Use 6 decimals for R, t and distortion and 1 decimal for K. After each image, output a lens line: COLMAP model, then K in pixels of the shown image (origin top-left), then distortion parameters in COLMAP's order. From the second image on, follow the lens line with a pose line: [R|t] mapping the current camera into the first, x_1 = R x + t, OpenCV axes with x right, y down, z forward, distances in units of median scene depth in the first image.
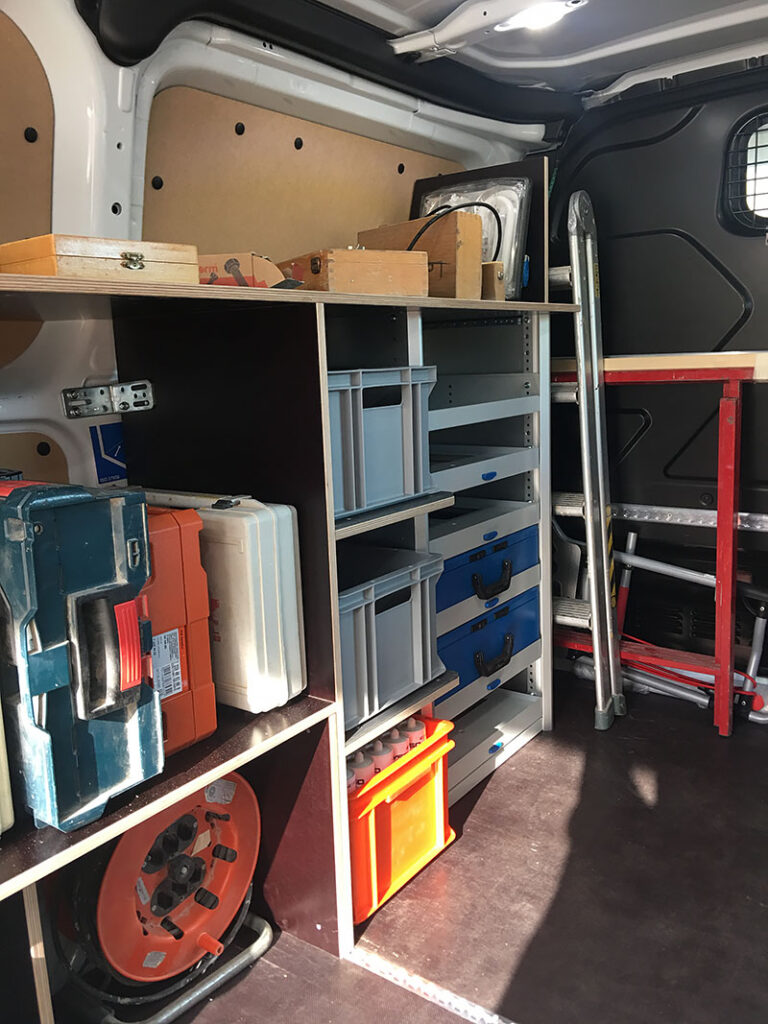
lens RADIAL K [[862.9, 0, 381.0], [0, 862.9, 503.6], [0, 0, 1]] dist [0.081078, -0.131887]
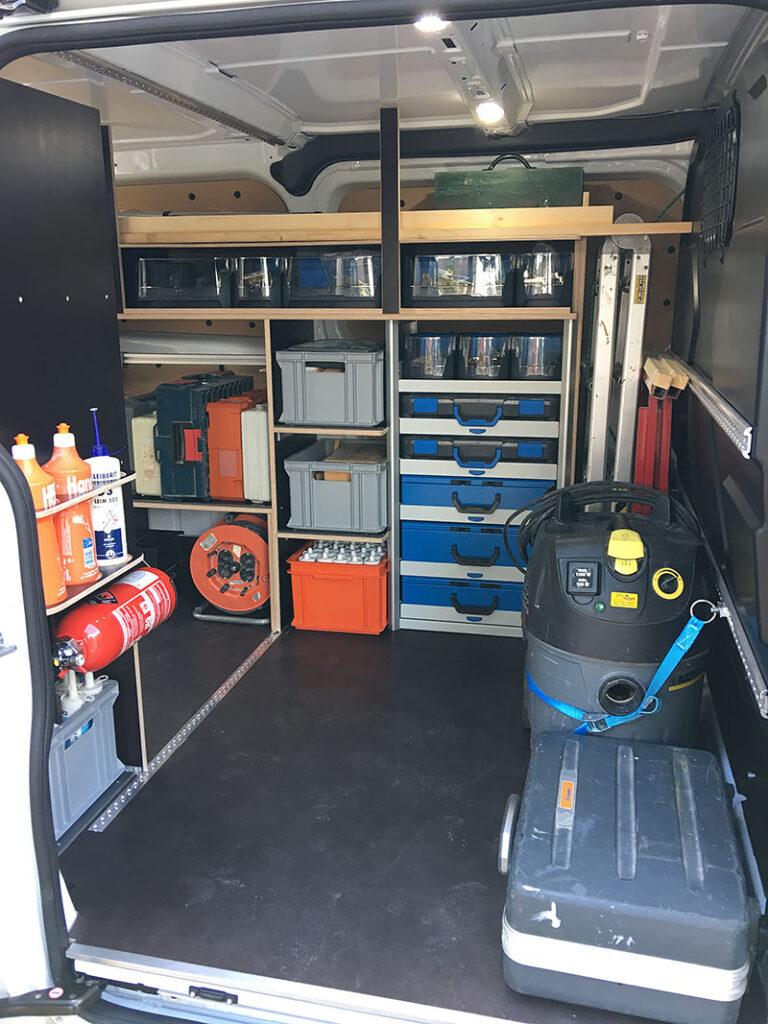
lens RADIAL K [[859.7, 0, 383.3], [0, 859.7, 492.6], [0, 0, 1]] dist [0.081356, -0.126298]
pose [[0.391393, 0.250724, -0.885409, 1.426971], [-0.160058, 0.966049, 0.202805, -0.208417], [0.906197, 0.062340, 0.418235, 0.270286]]
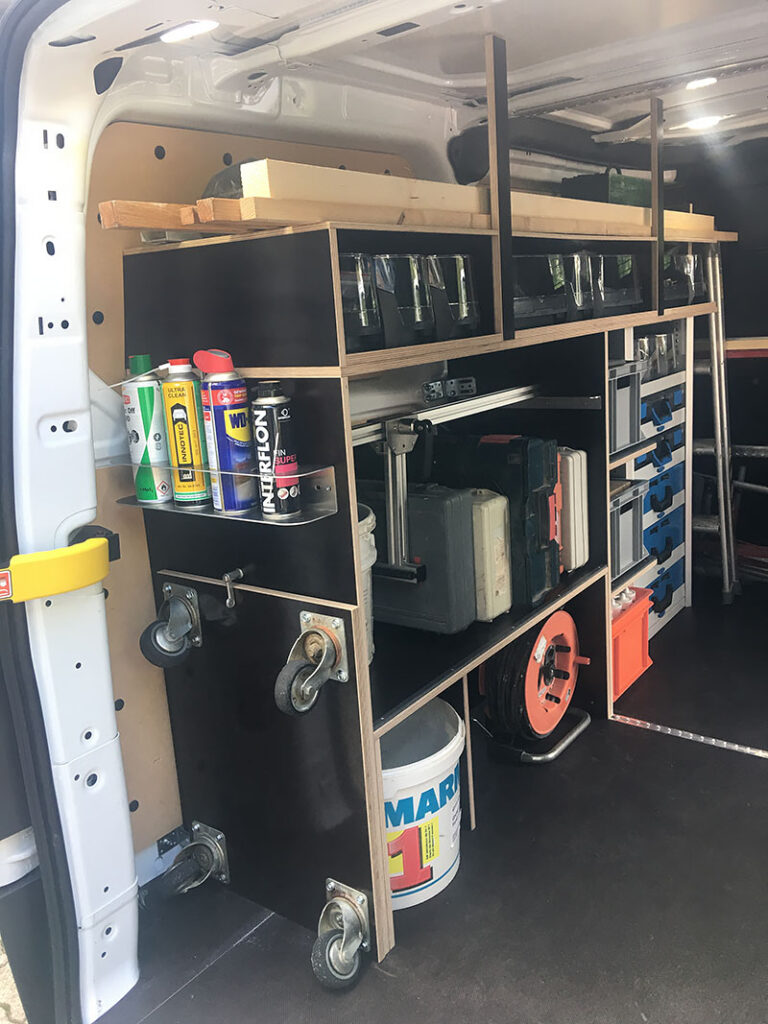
lens RADIAL K [[862.9, 0, 381.0], [0, 862.9, 503.6], [0, 0, 1]] dist [0.081078, -0.131887]
pose [[0.999393, -0.031937, -0.013890, -0.364669], [0.032611, 0.998147, 0.051372, 0.004726], [0.012224, -0.051794, 0.998583, -0.535388]]
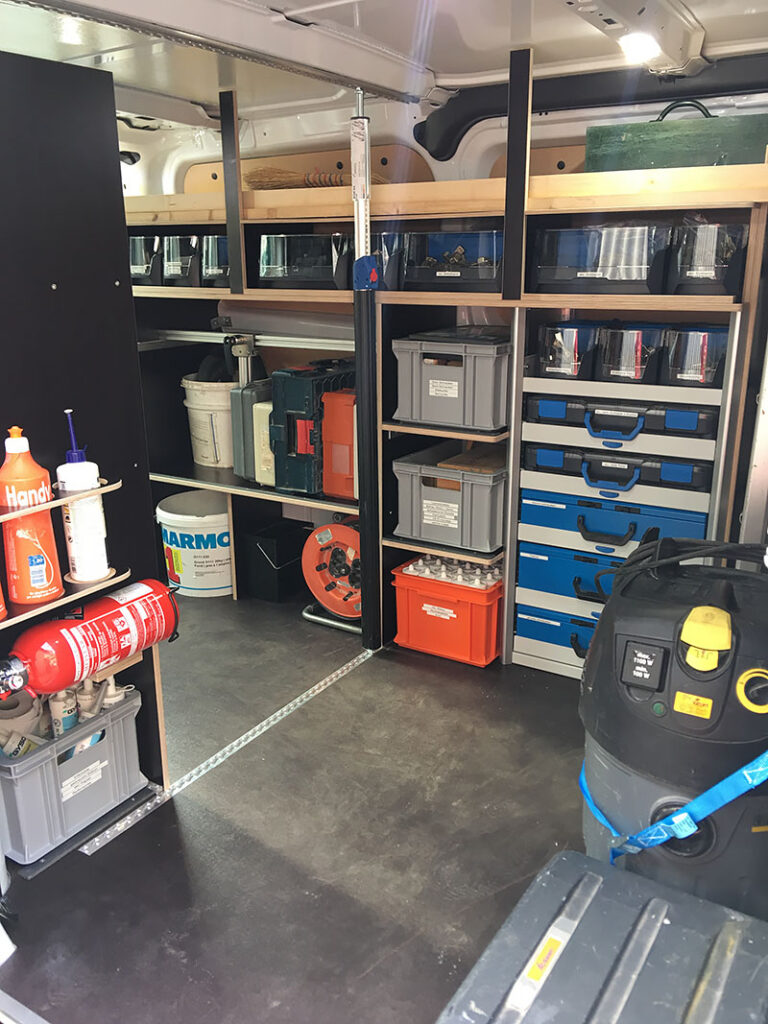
lens RADIAL K [[862.9, 0, 381.0], [0, 862.9, 503.6], [0, 0, 1]] dist [0.081078, -0.131887]
pose [[0.079489, 0.312769, -0.946497, 1.314044], [-0.163502, 0.940733, 0.297133, -0.269920], [0.983335, 0.131135, 0.125917, 0.567593]]
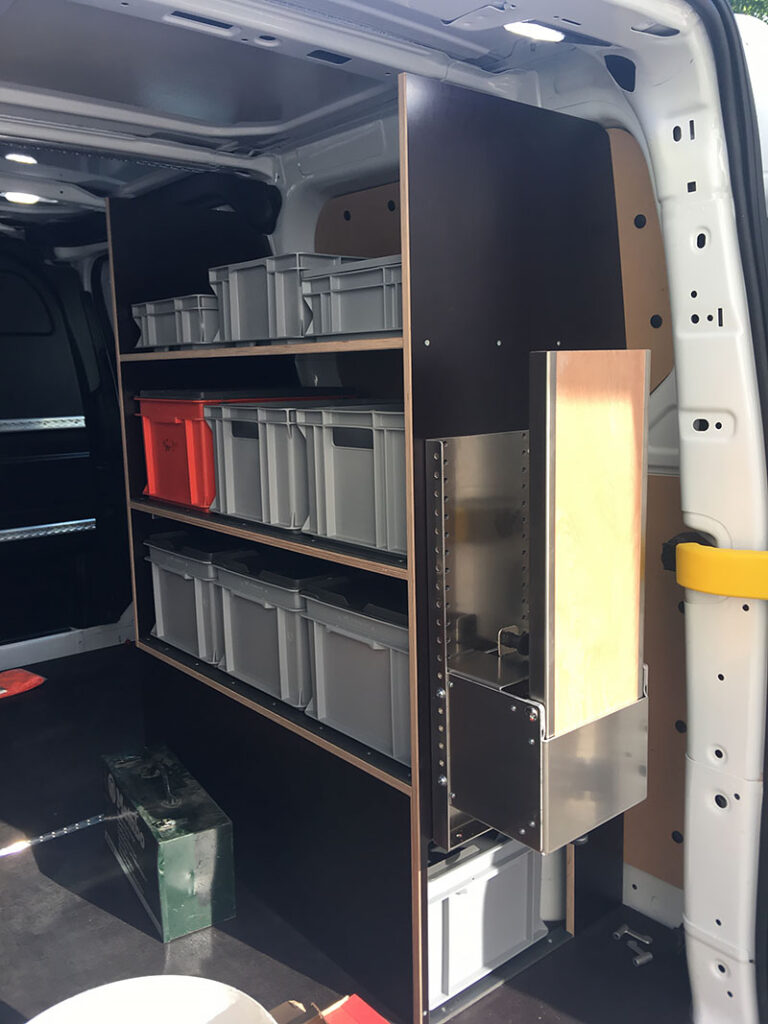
lens RADIAL K [[862.9, 0, 381.0], [0, 862.9, 503.6], [0, 0, 1]] dist [0.081078, -0.131887]
pose [[0.235939, -0.119692, 0.964369, -1.403501], [0.179077, 0.980745, 0.077912, -0.079658], [-0.955125, 0.154314, 0.252830, 0.311054]]
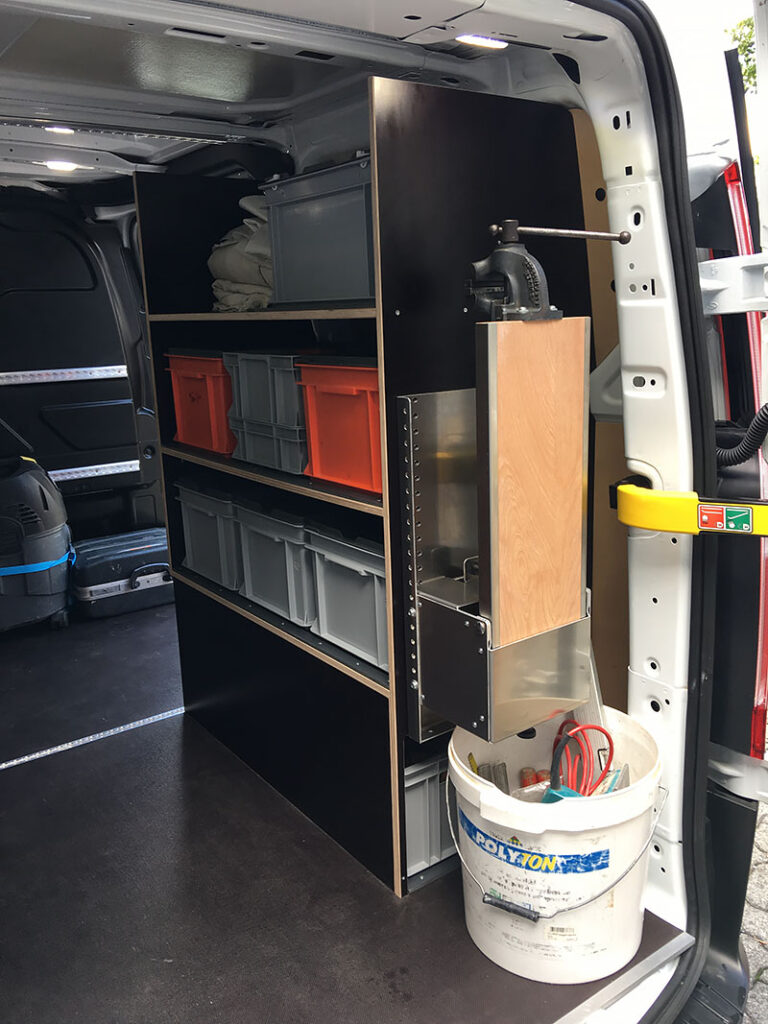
lens RADIAL K [[862.9, 0, 381.0], [0, 862.9, 503.6], [0, 0, 1]] dist [0.081078, -0.131887]
pose [[0.293026, -0.185910, 0.937856, -1.502969], [0.186400, 0.973199, 0.134677, -0.083963], [-0.937758, 0.135352, 0.319826, 0.211114]]
